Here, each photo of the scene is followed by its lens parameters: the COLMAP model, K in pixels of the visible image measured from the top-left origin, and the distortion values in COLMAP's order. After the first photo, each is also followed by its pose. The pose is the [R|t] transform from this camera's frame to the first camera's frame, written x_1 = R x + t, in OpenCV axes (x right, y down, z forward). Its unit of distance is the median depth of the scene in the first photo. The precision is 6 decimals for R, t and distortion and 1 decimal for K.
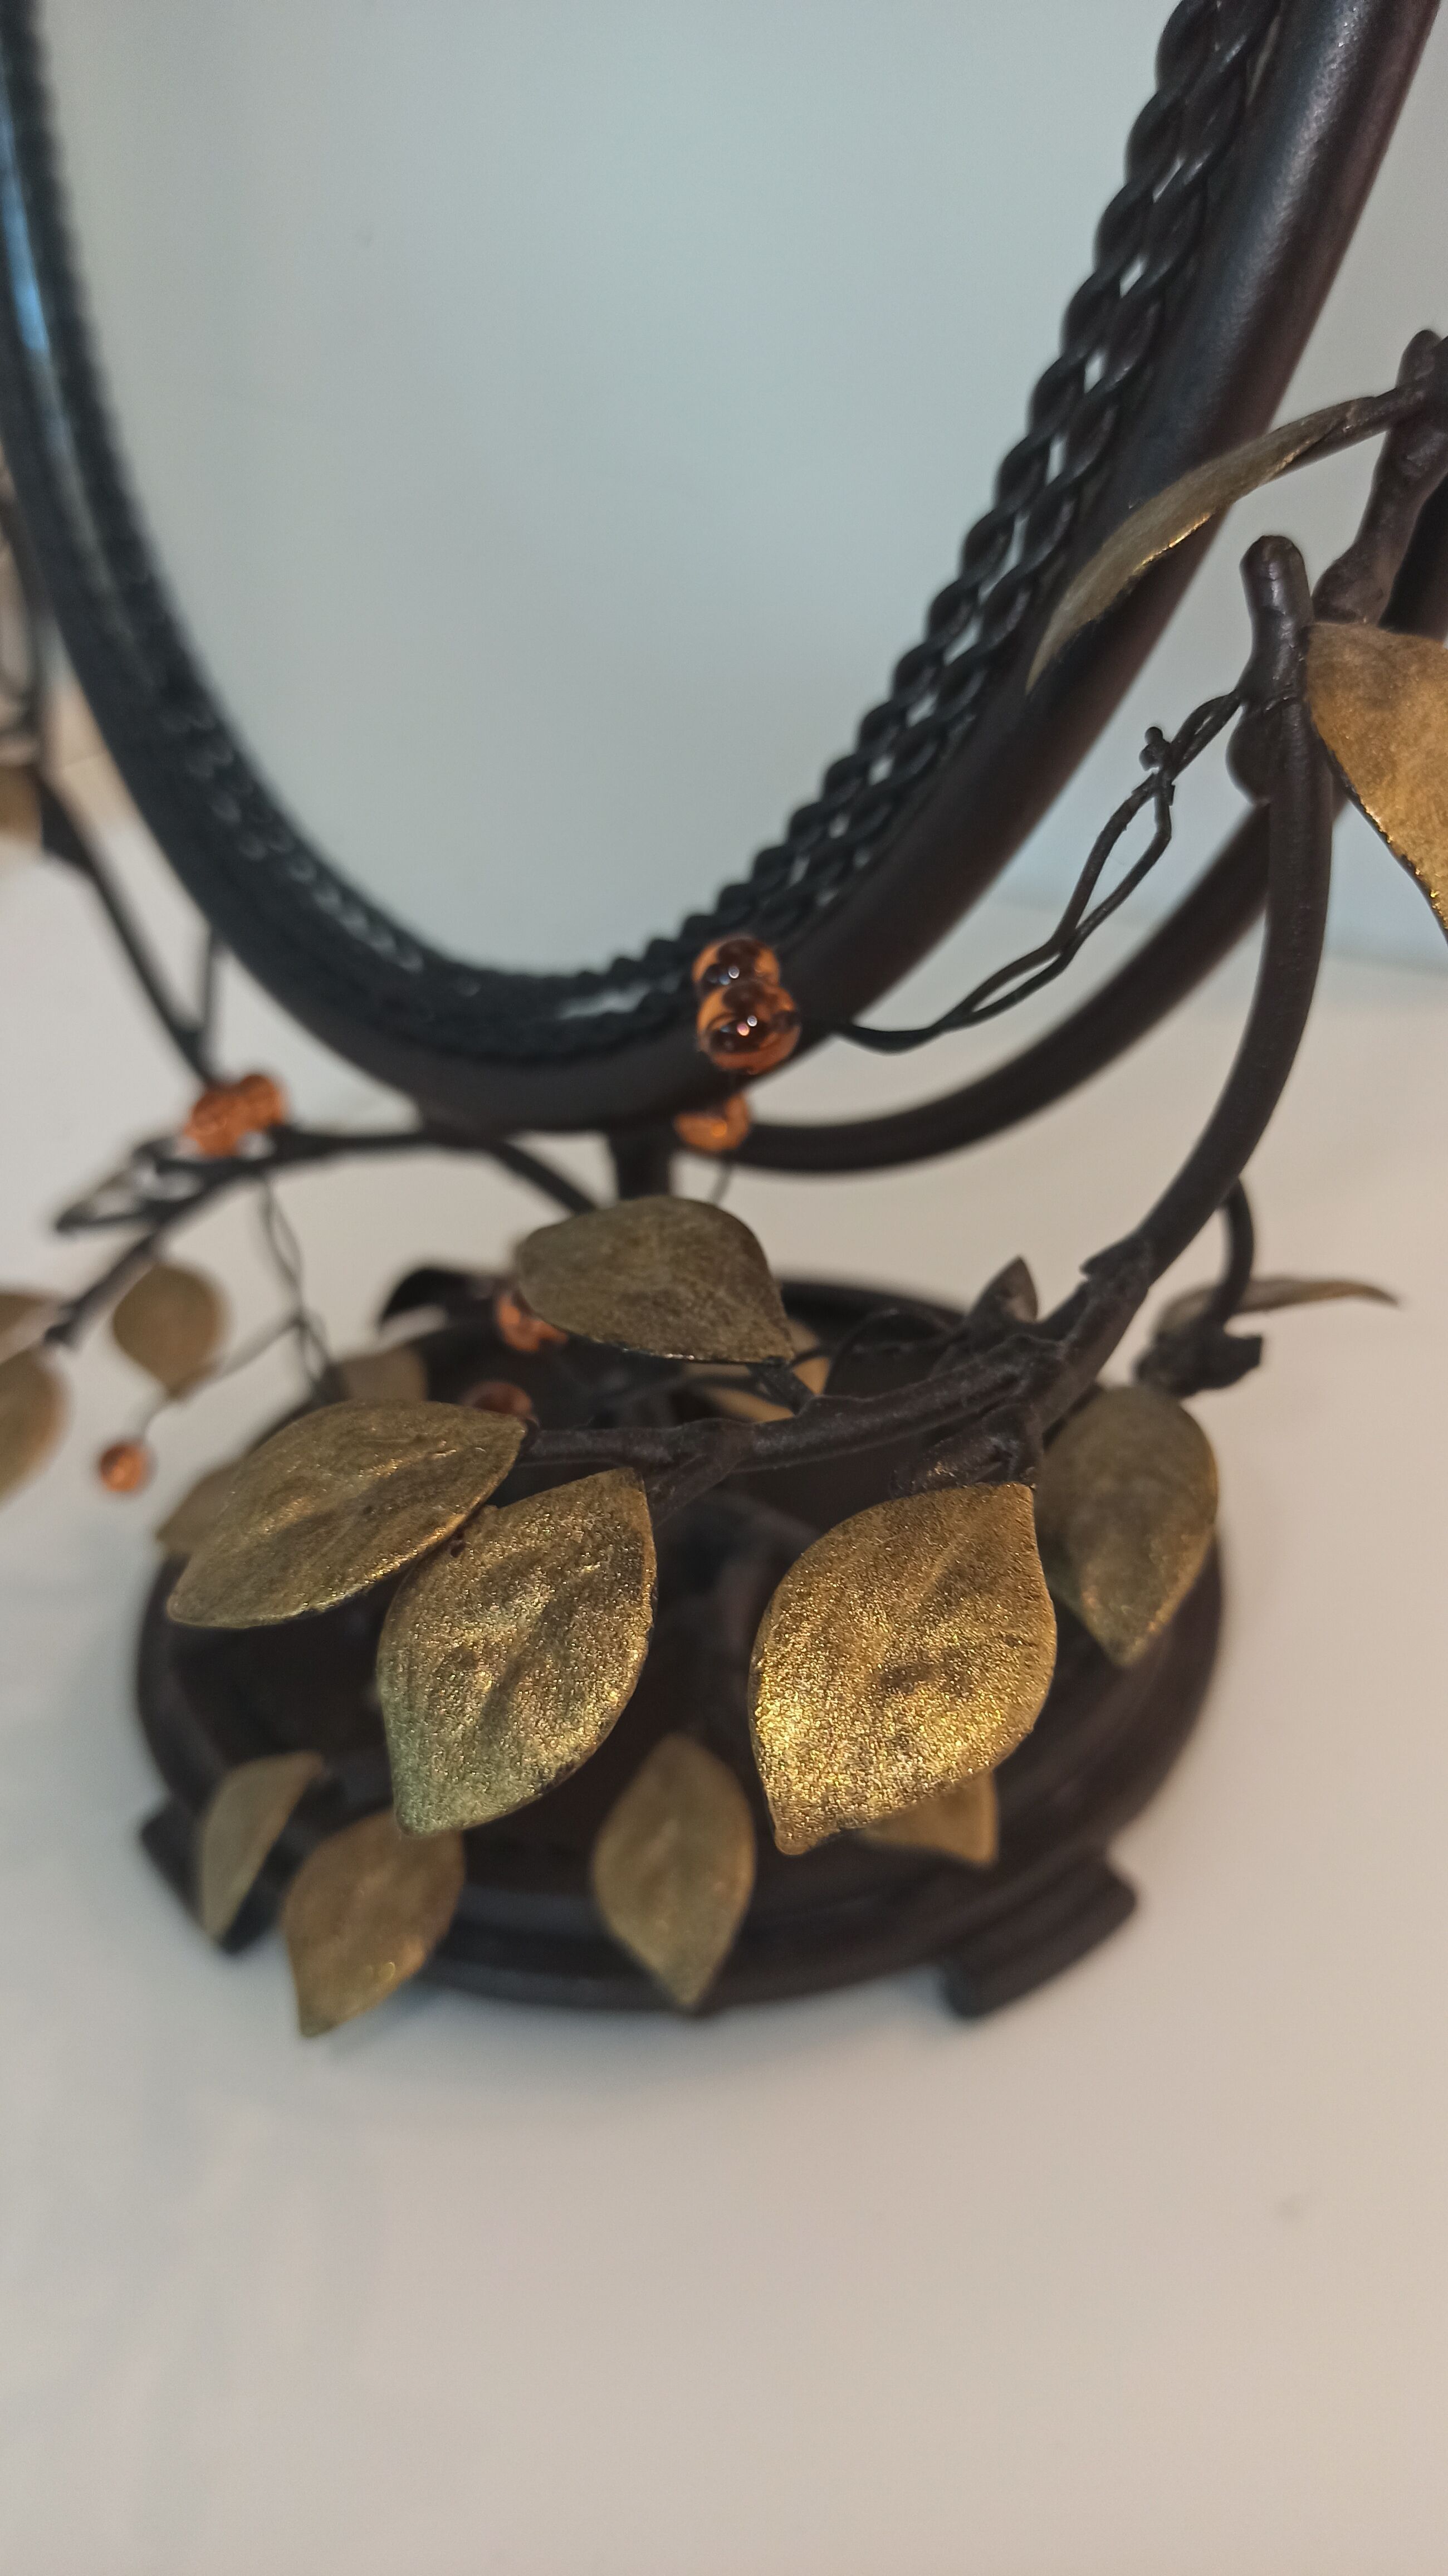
lens RADIAL K [[1925.3, 0, 709.7], [0, 1925.3, 1289.1], [0, 0, 1]] dist [0.033026, -0.046493]
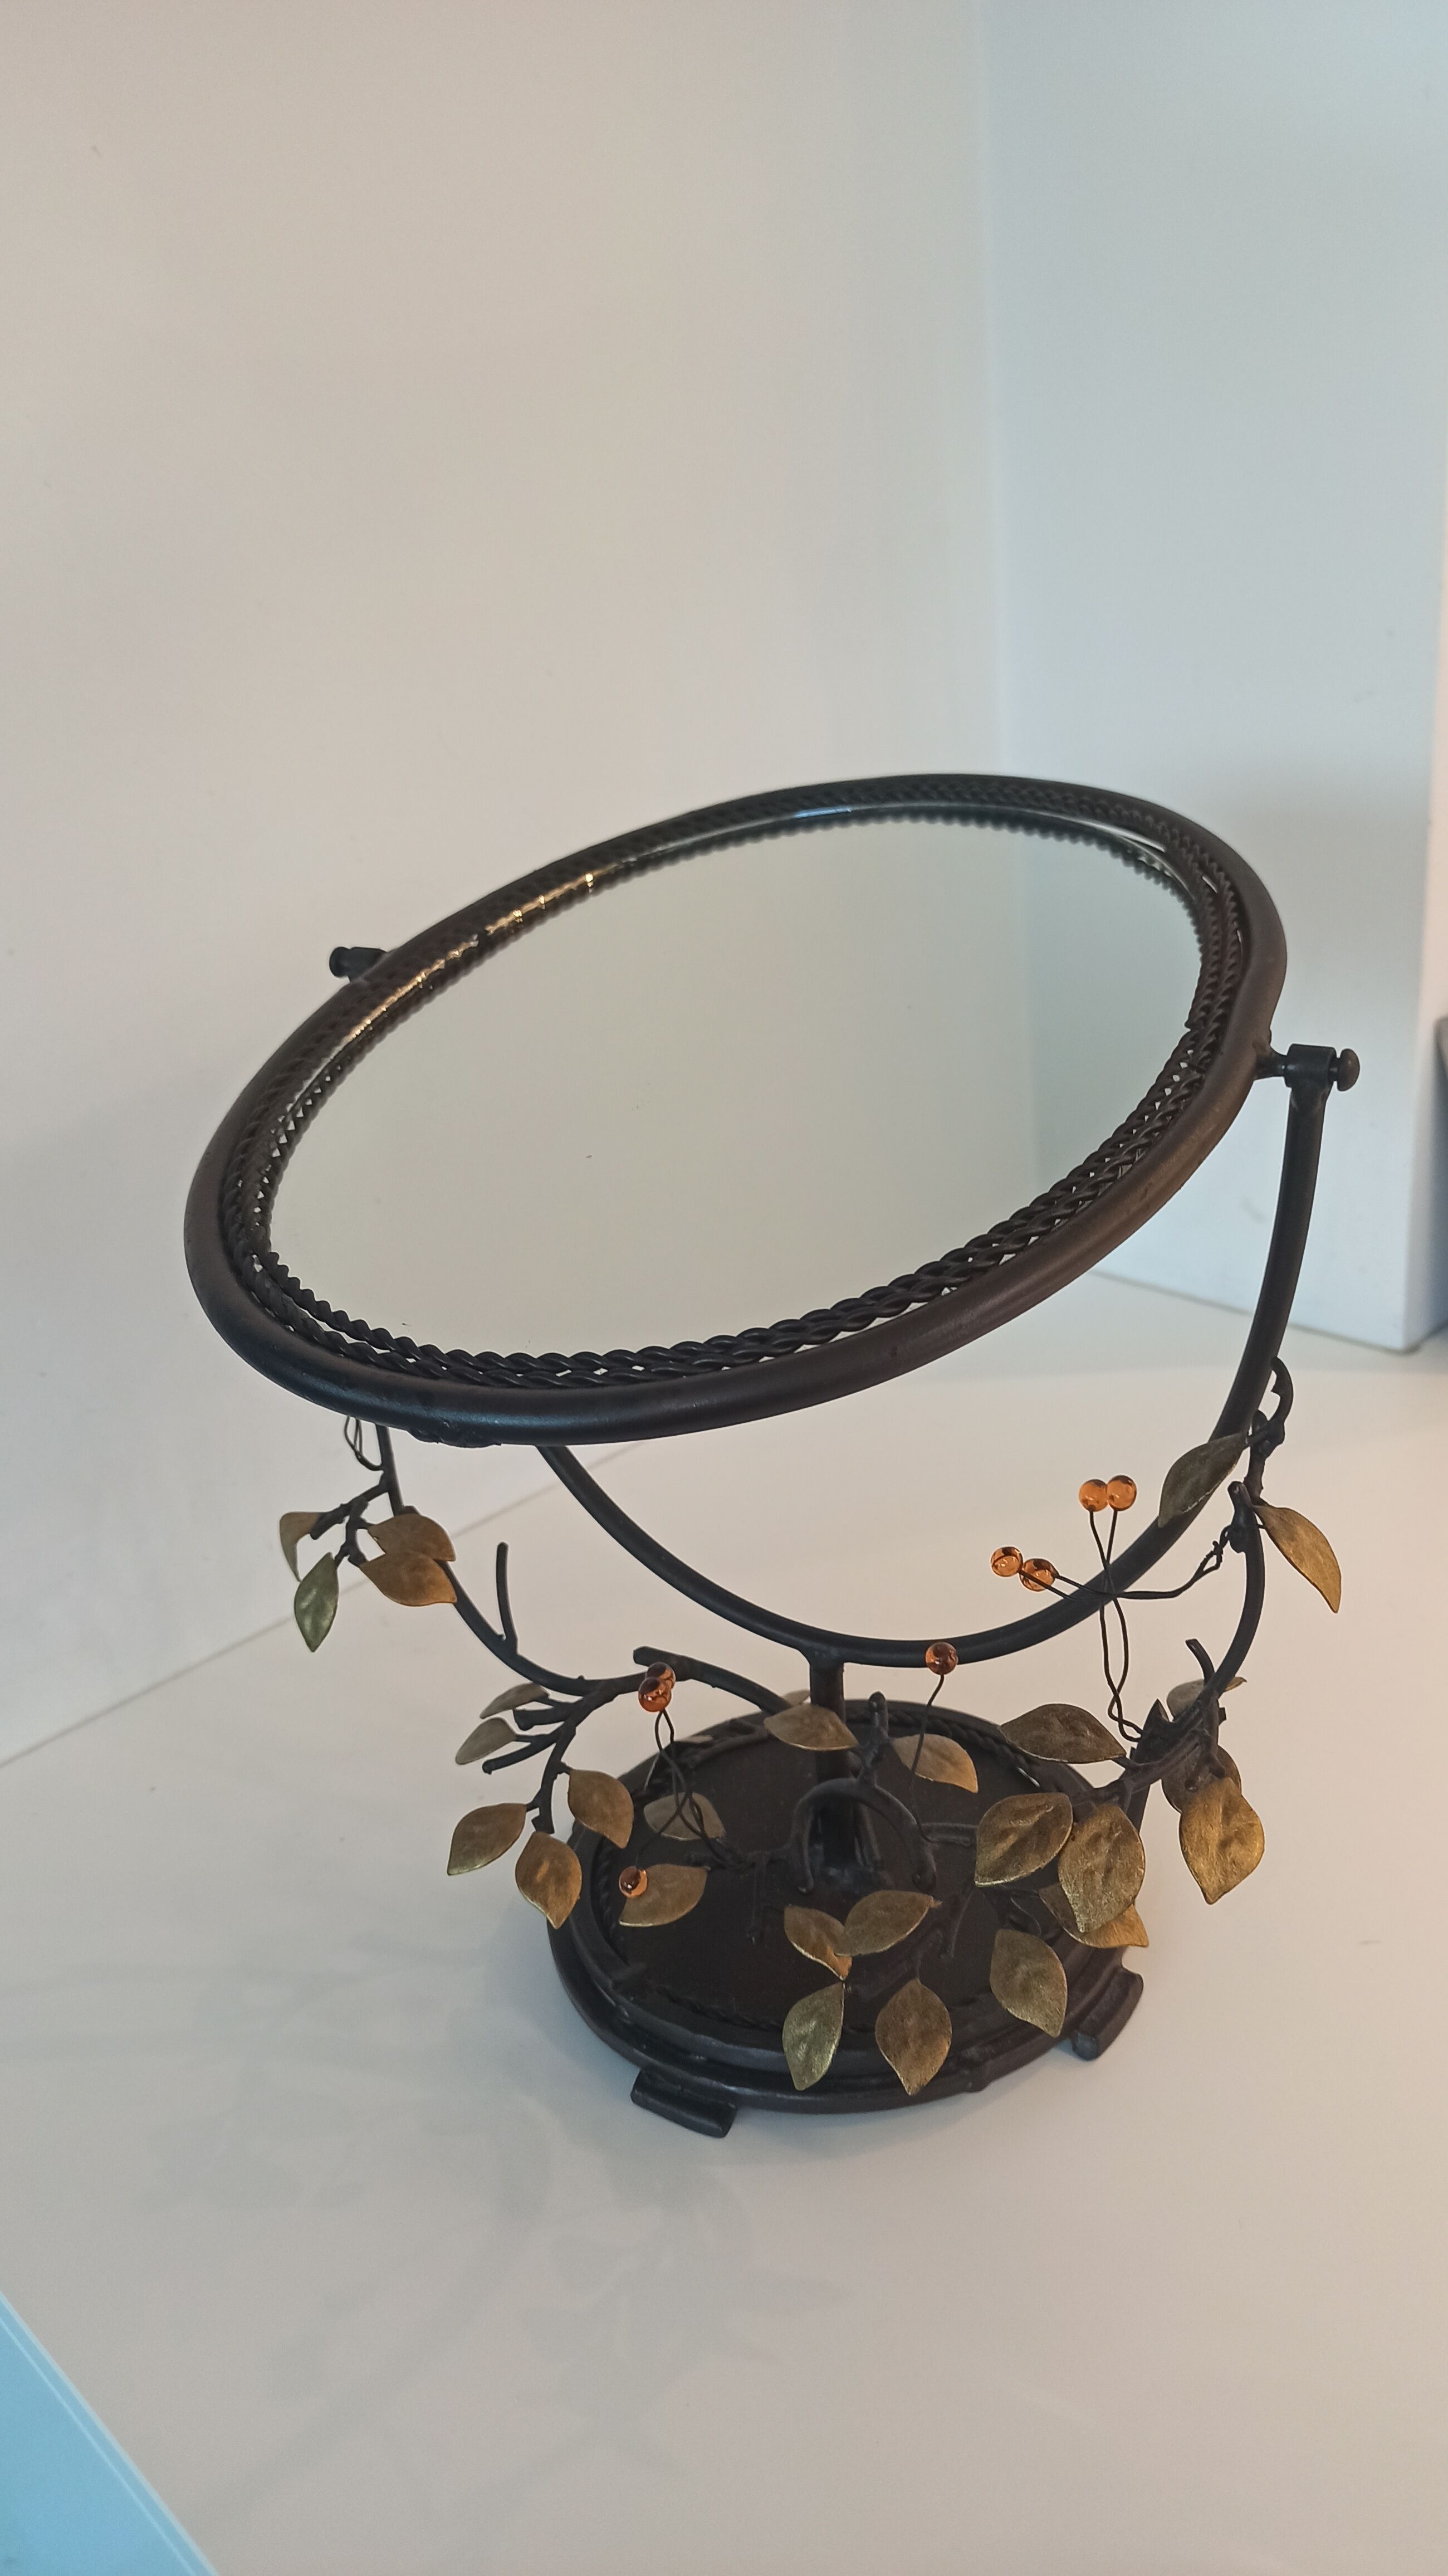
lens RADIAL K [[1925.3, 0, 713.0], [0, 1925.3, 1280.7], [0, 0, 1]] dist [0.033026, -0.046493]
pose [[0.941973, -0.137822, 0.306092, -1.306560], [0.189768, 0.970779, -0.146890, -0.338496], [-0.276903, 0.196452, 0.940602, -1.686564]]
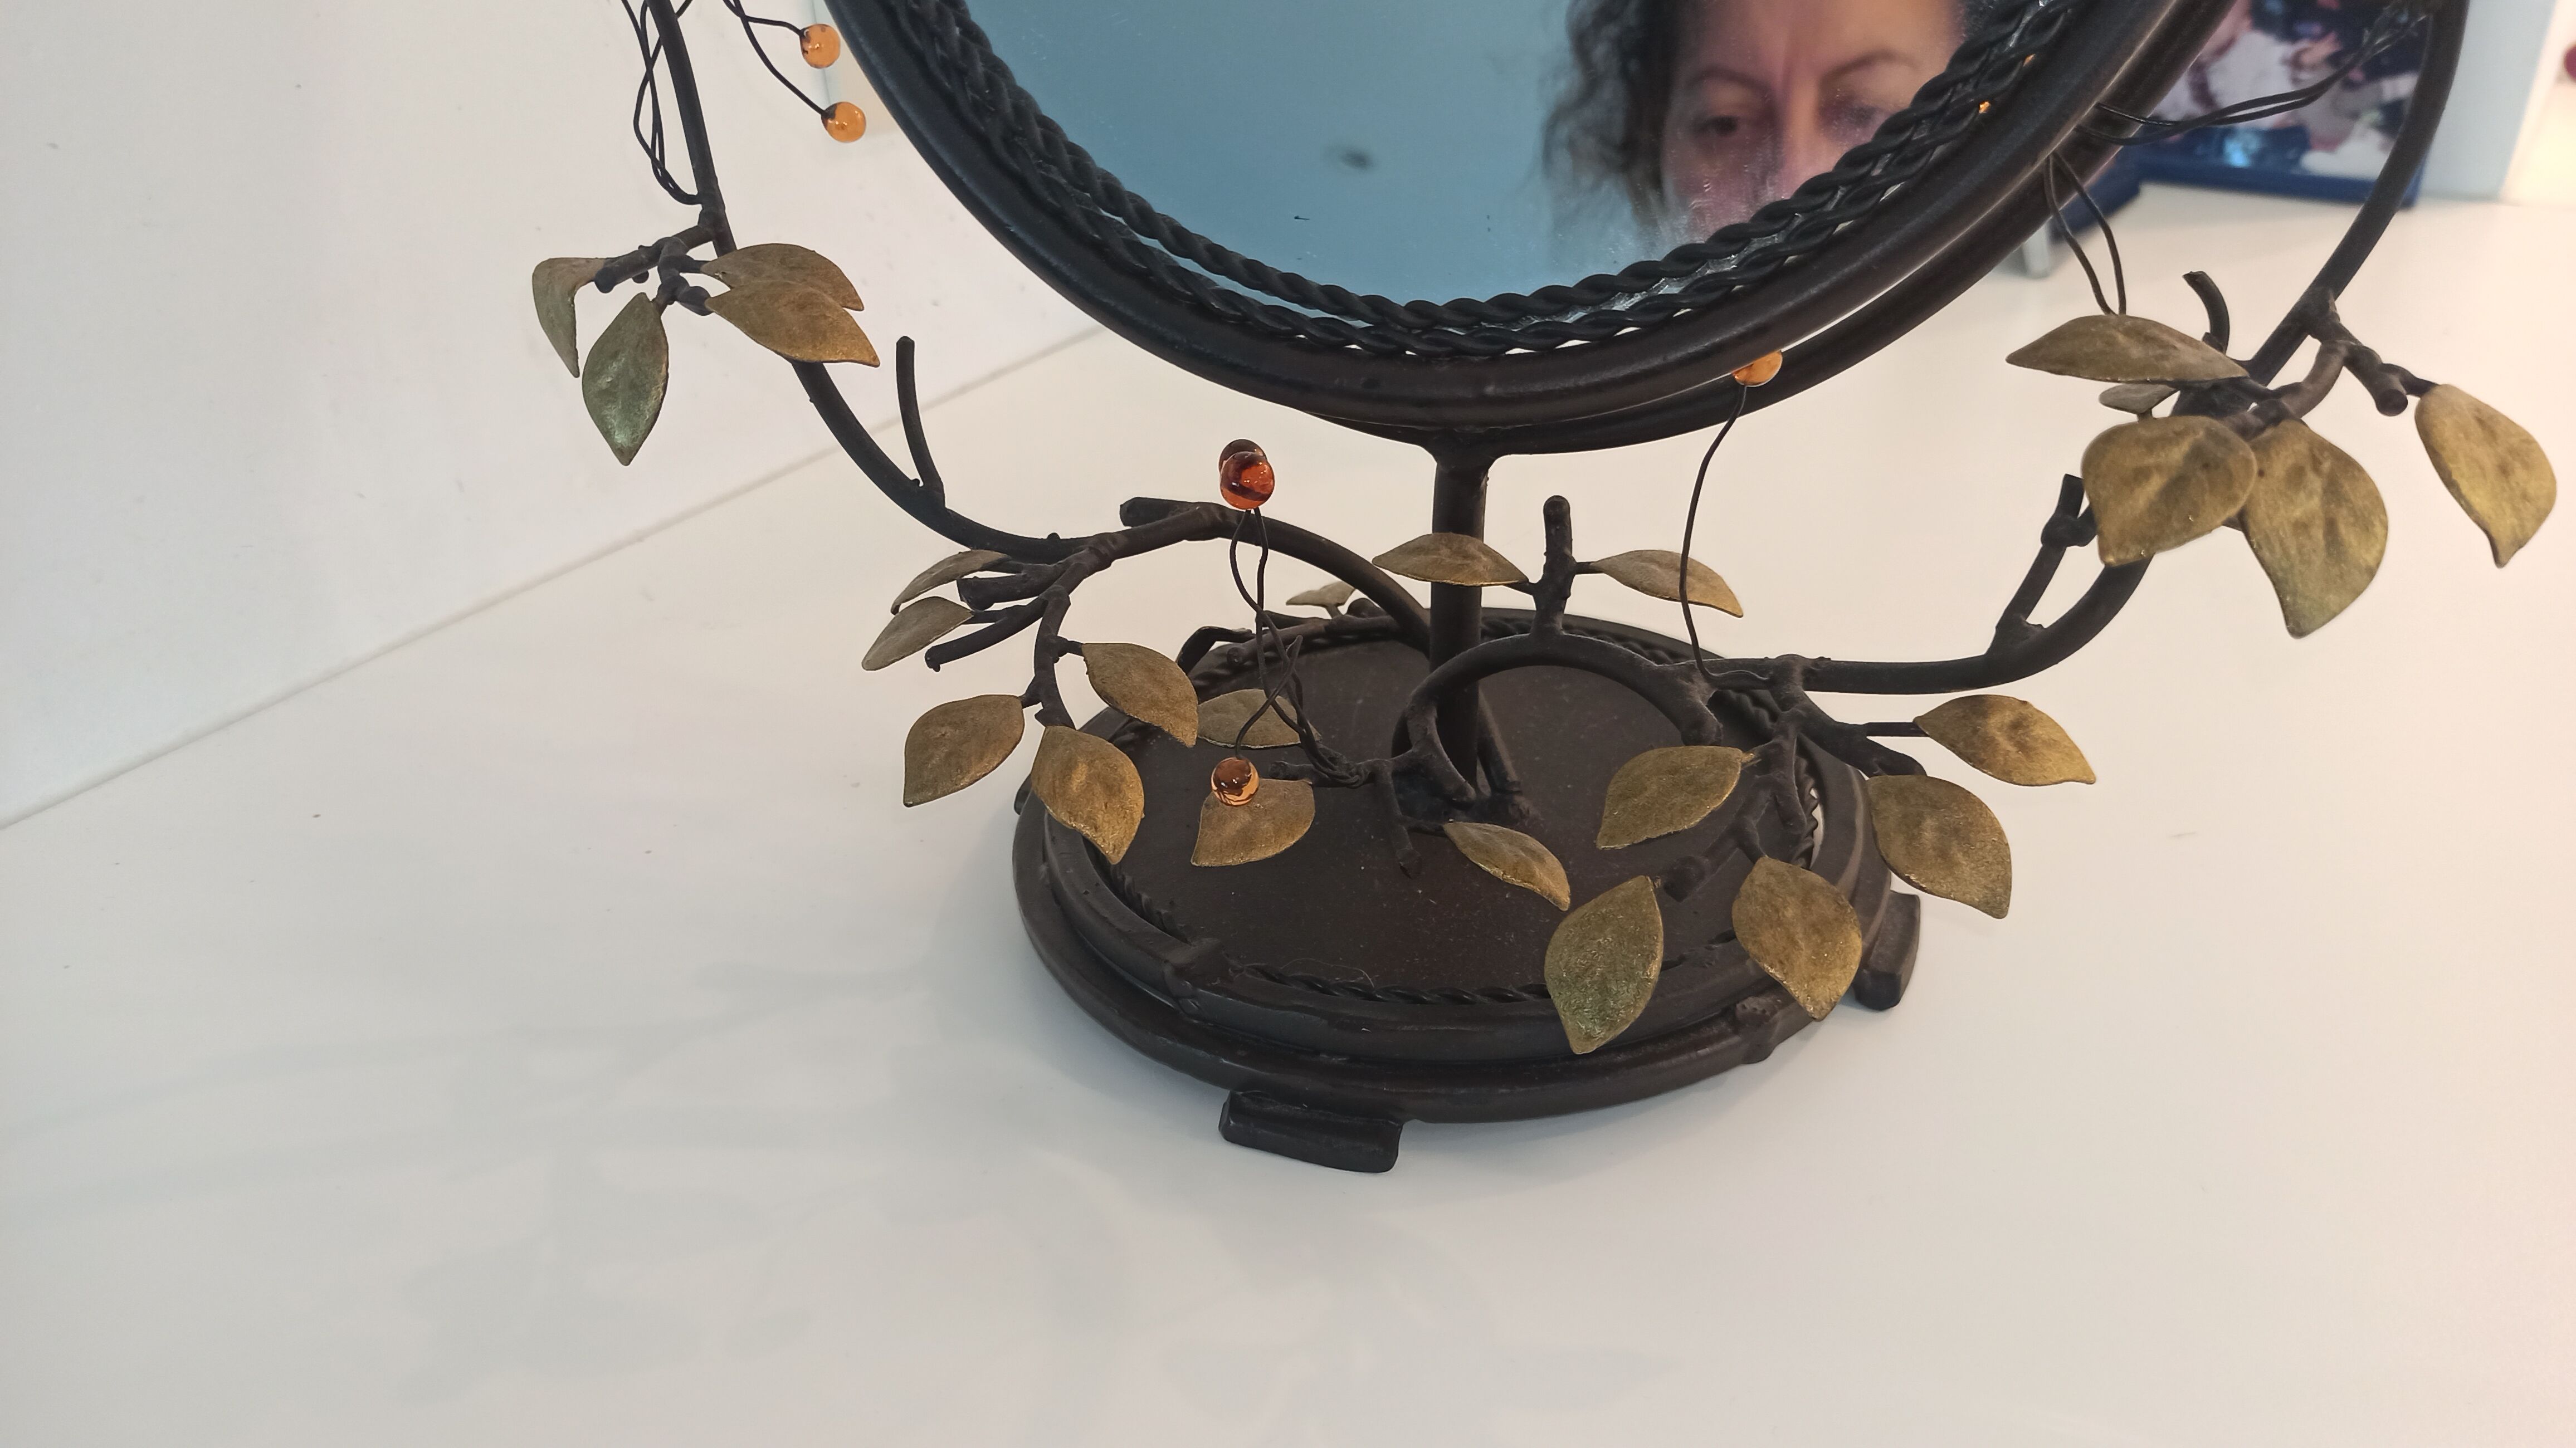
lens RADIAL K [[1925.3, 0, 1263.2], [0, 1925.3, 748.3], [0, 0, 1]] dist [0.033026, -0.046493]
pose [[0.843625, -0.227212, 0.486489, -1.512910], [0.249461, 0.968187, 0.019593, 0.101715], [-0.475464, 0.104831, 0.873467, -0.034941]]
